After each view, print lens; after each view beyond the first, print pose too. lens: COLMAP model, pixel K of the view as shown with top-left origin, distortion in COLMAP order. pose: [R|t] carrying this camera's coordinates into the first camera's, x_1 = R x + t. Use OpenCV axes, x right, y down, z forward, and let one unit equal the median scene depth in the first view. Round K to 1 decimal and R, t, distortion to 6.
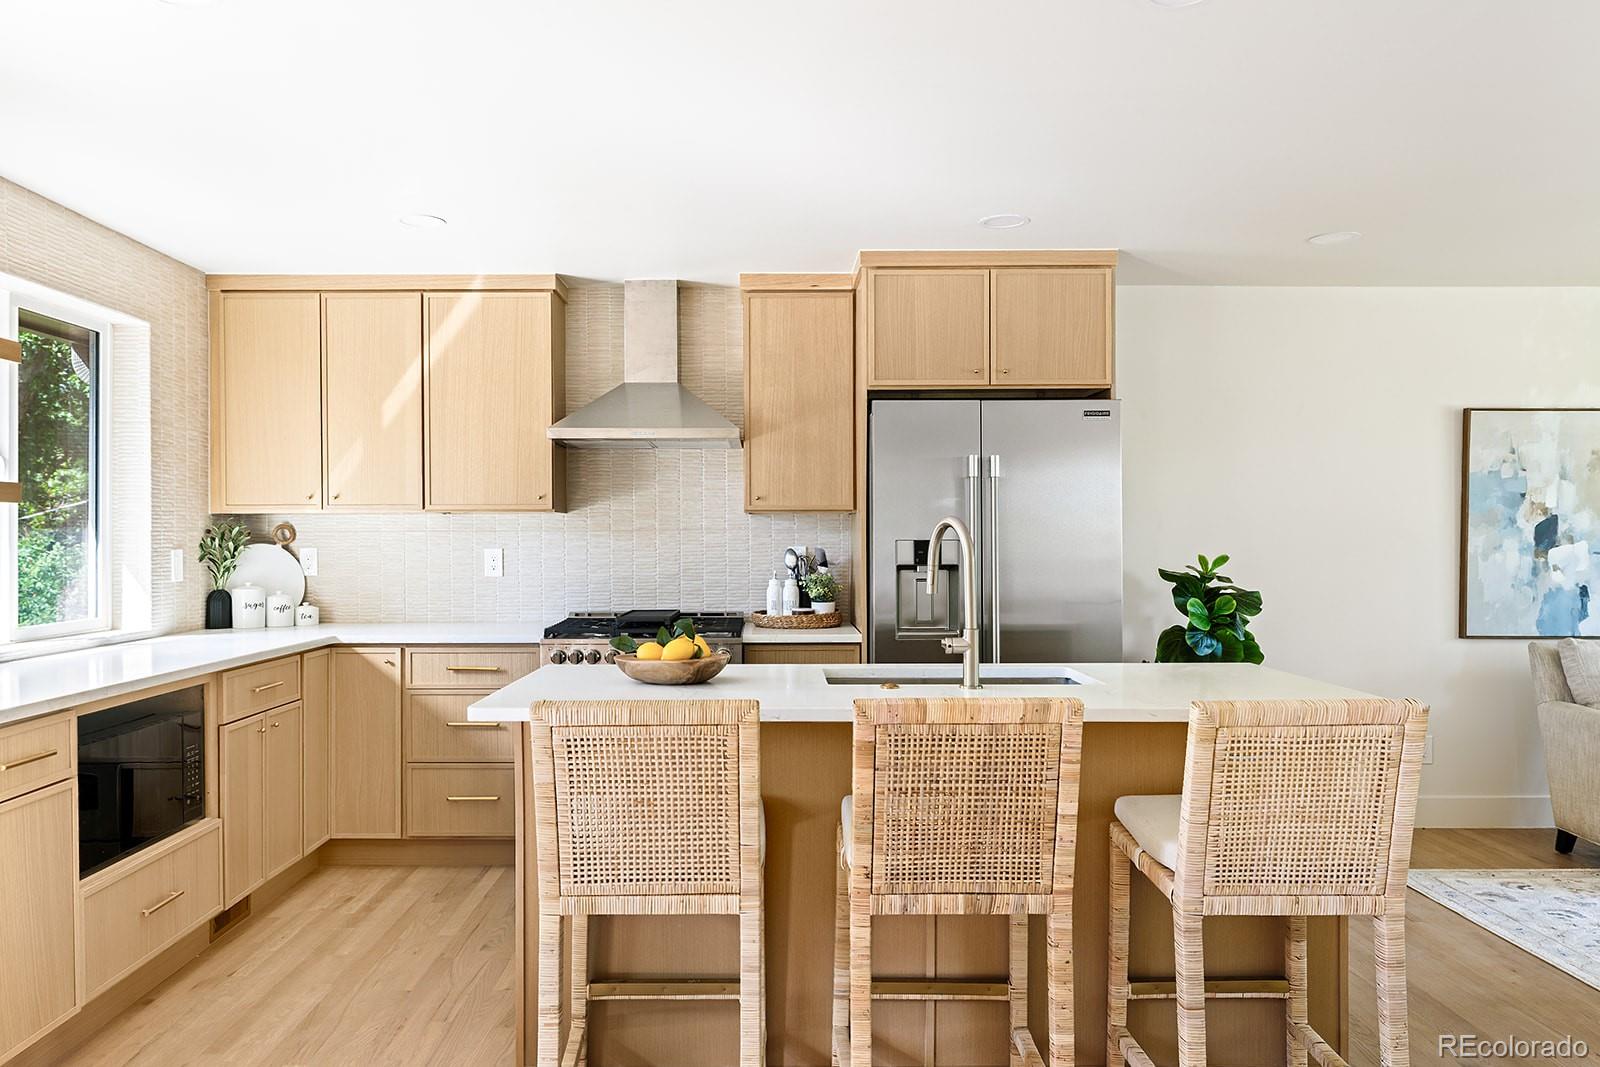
lens RADIAL K [[1168.7, 0, 777.4], [0, 1168.7, 547.3], [0, 0, 1]] dist [-0.007089, 0.008325]
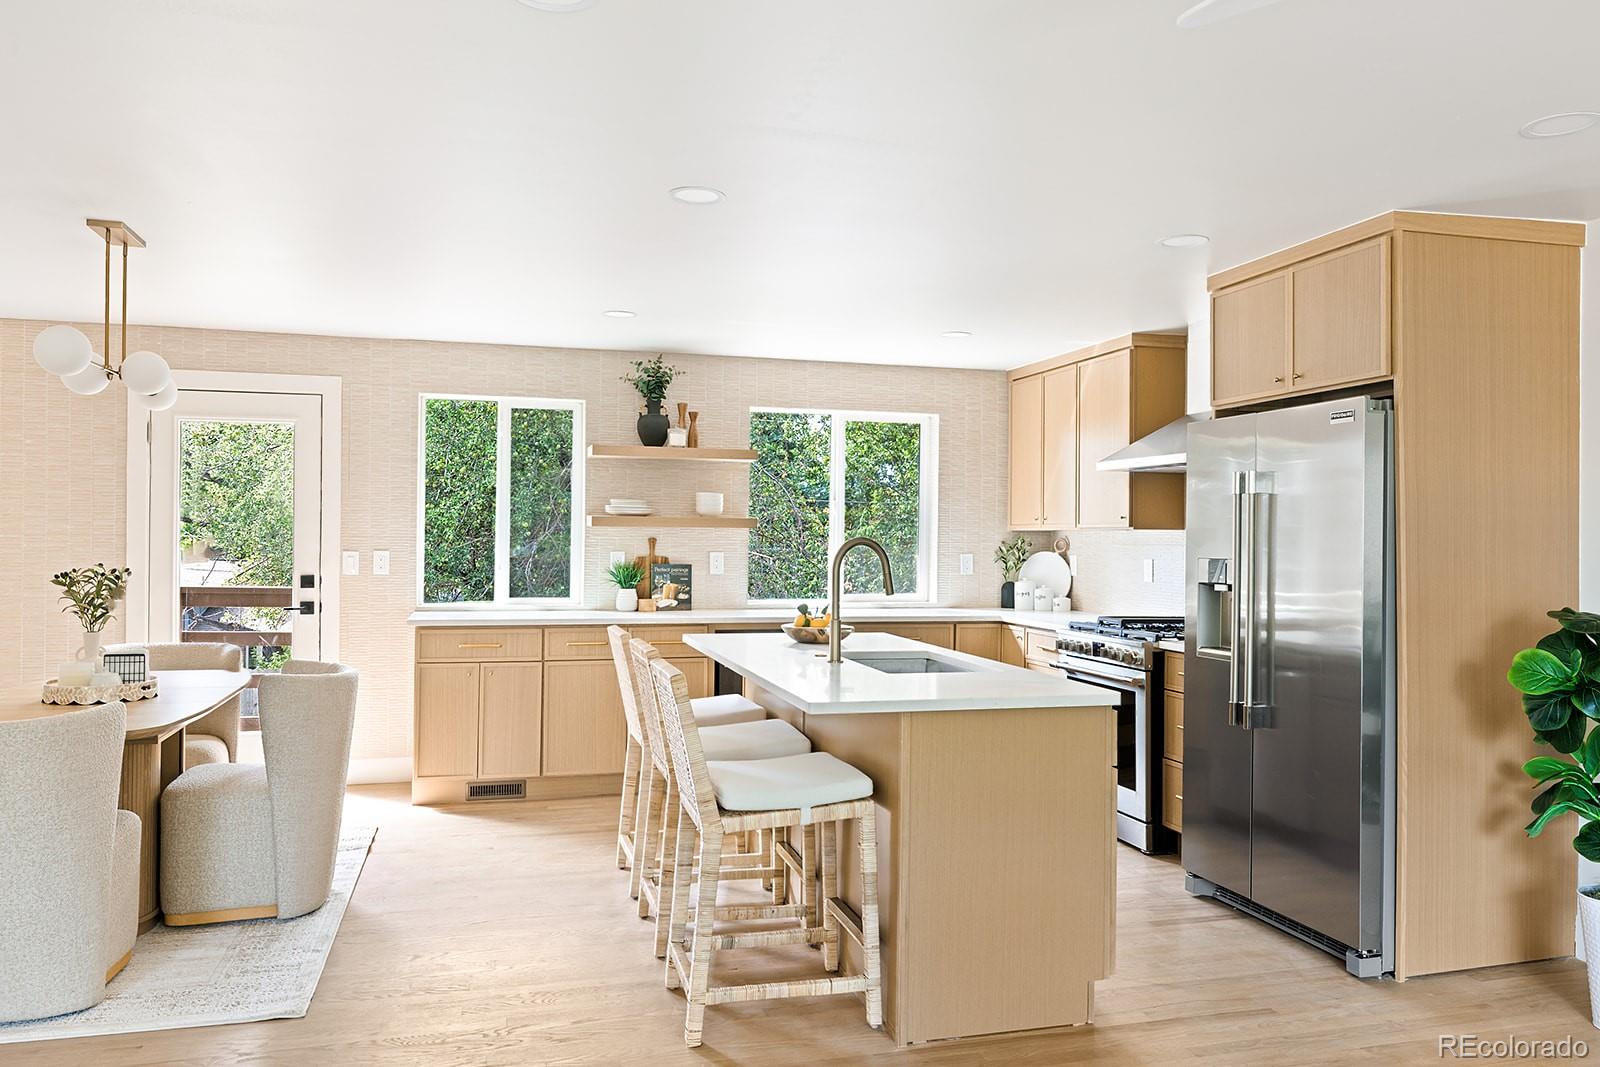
lens RADIAL K [[1168.7, 0, 806.6], [0, 1168.7, 525.5], [0, 0, 1]] dist [-0.007089, 0.008325]
pose [[0.261611, -0.003522, -0.965167, 0.889047], [-0.019857, 0.999762, -0.009030, -0.016857], [0.964969, 0.021528, 0.261479, 0.361968]]
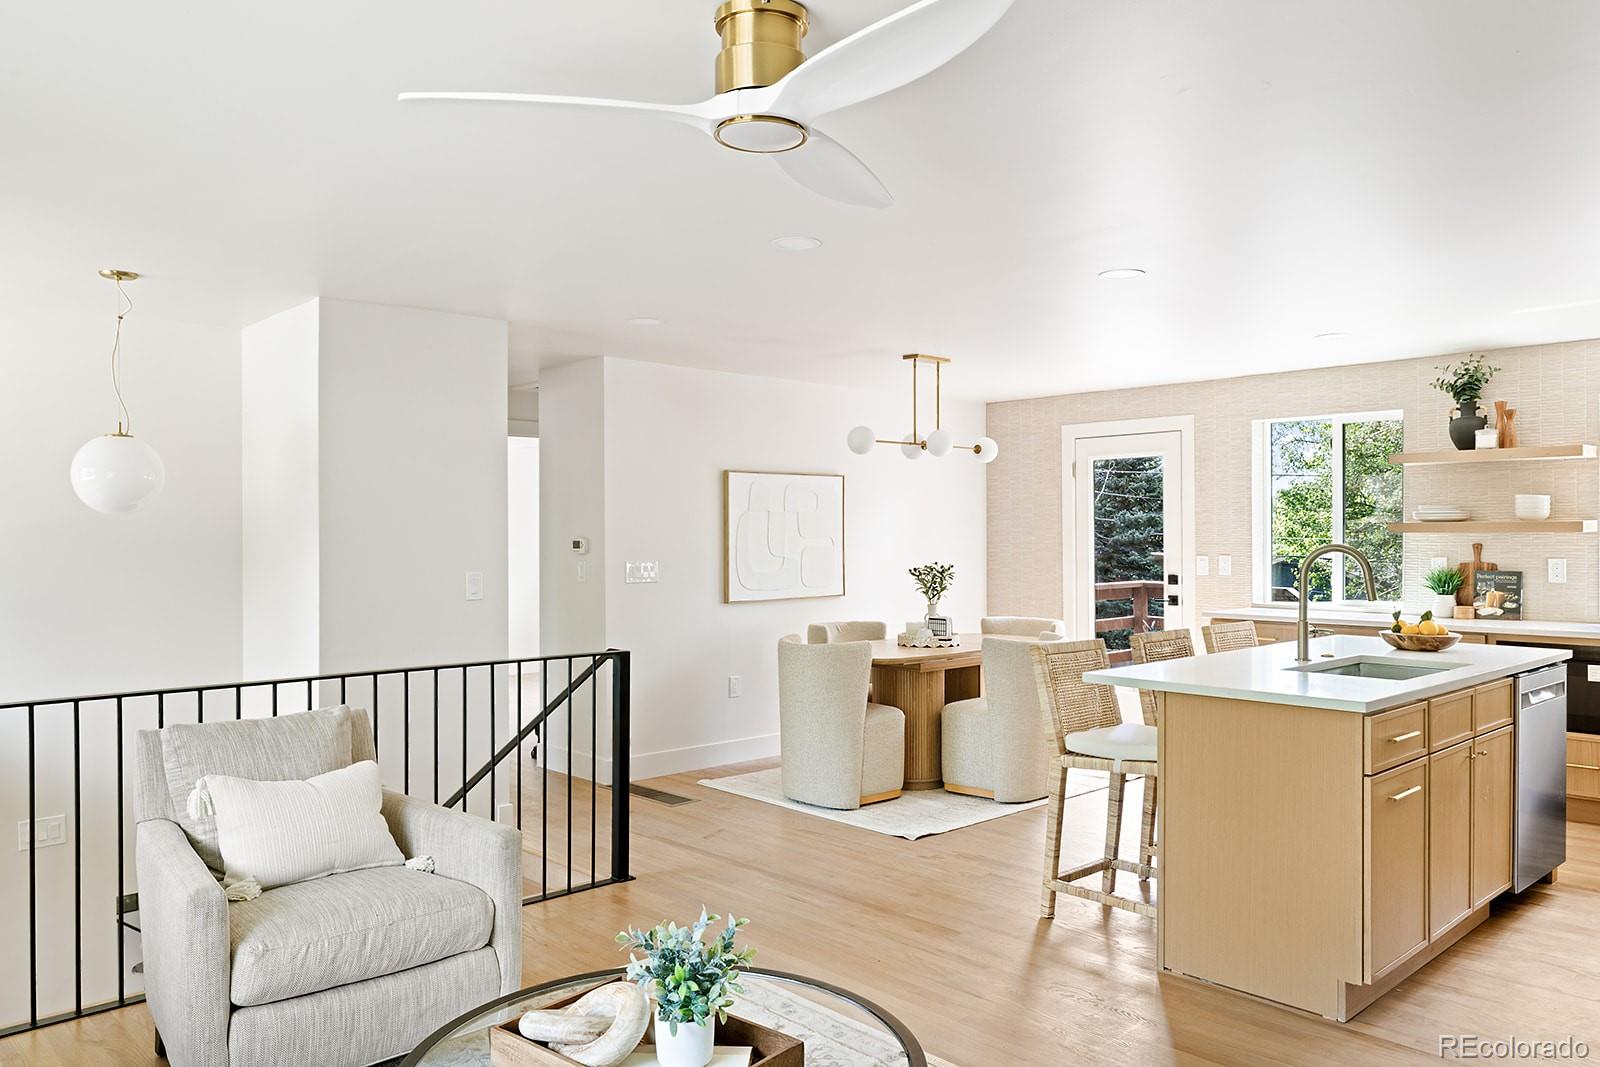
lens RADIAL K [[1168.7, 0, 790.8], [0, 1168.7, 541.4], [0, 0, 1]] dist [-0.007089, 0.008325]
pose [[-0.733310, 0.008073, -0.679846, 0.993089], [-0.002220, 0.999896, 0.014268, -0.030762], [0.679890, 0.011972, -0.733216, 0.988254]]
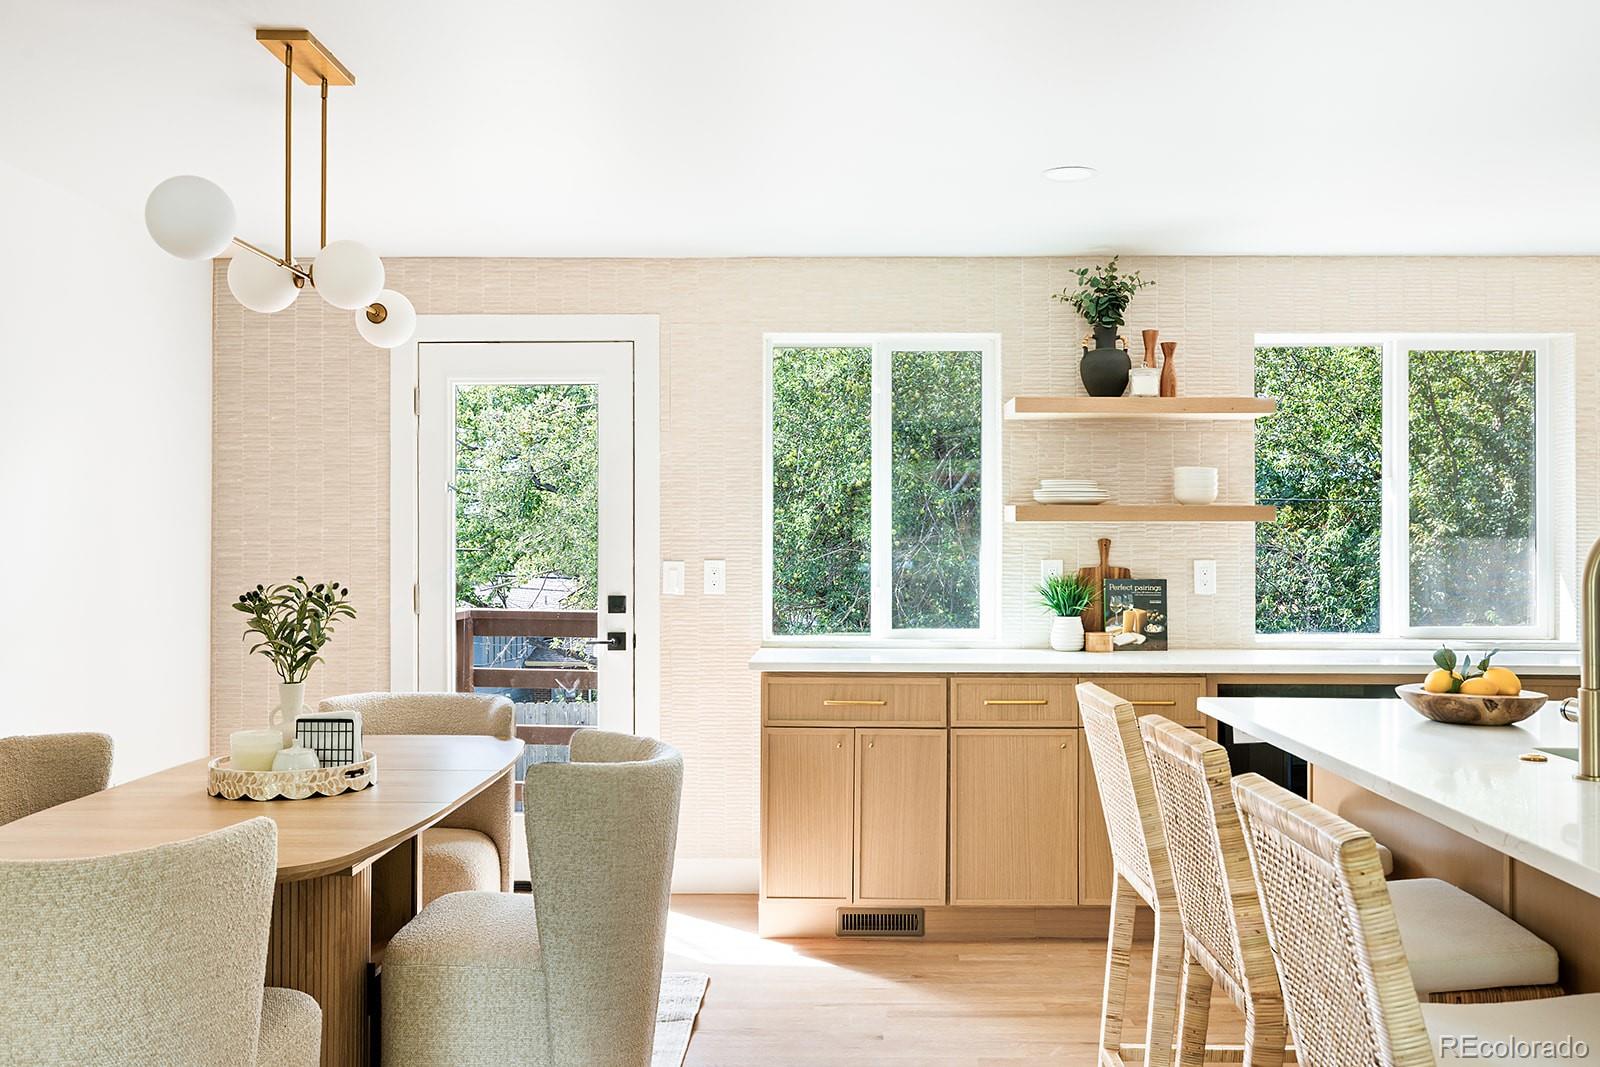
lens RADIAL K [[1348.4, 0, 807.6], [0, 1348.4, 521.7], [0, 0, 1]] dist [0.008430, -0.021666]
pose [[-0.026087, -0.016668, -0.999521, 0.560409], [-0.010911, 0.999806, -0.016388, -0.004801], [0.999600, 0.010478, -0.026264, 0.345356]]
